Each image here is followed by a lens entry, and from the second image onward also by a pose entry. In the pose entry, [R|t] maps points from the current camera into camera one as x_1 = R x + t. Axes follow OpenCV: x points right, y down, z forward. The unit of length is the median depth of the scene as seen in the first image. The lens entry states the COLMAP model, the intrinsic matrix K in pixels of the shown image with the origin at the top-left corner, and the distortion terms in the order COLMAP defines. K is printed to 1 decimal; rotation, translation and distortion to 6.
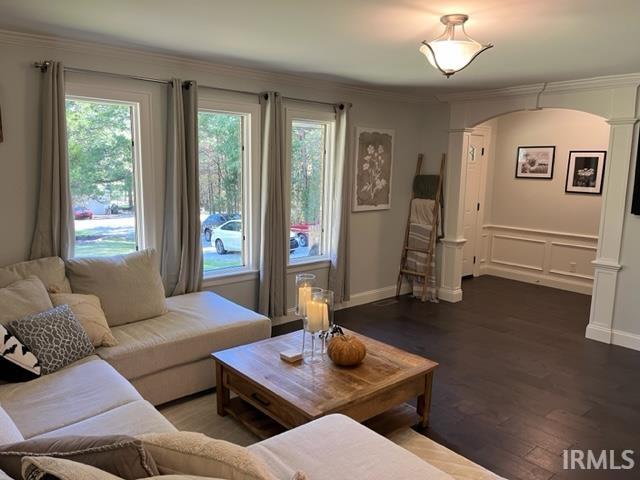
lens RADIAL K [[493.3, 0, 320.2], [0, 493.3, 236.9], [0, 0, 1]] dist [0.042228, -0.012994]
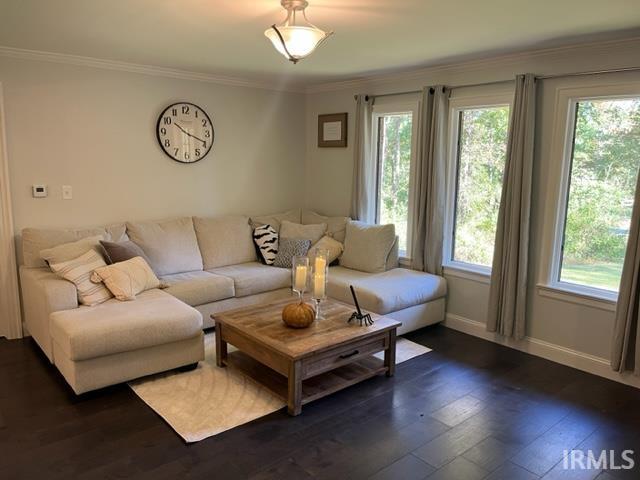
lens RADIAL K [[493.3, 0, 321.2], [0, 493.3, 238.4], [0, 0, 1]] dist [0.042228, -0.012994]
pose [[0.007525, 0.146804, -0.989137, 1.182997], [-0.169359, 0.975062, 0.143426, -0.120795], [0.985526, 0.166439, 0.032200, 0.994454]]
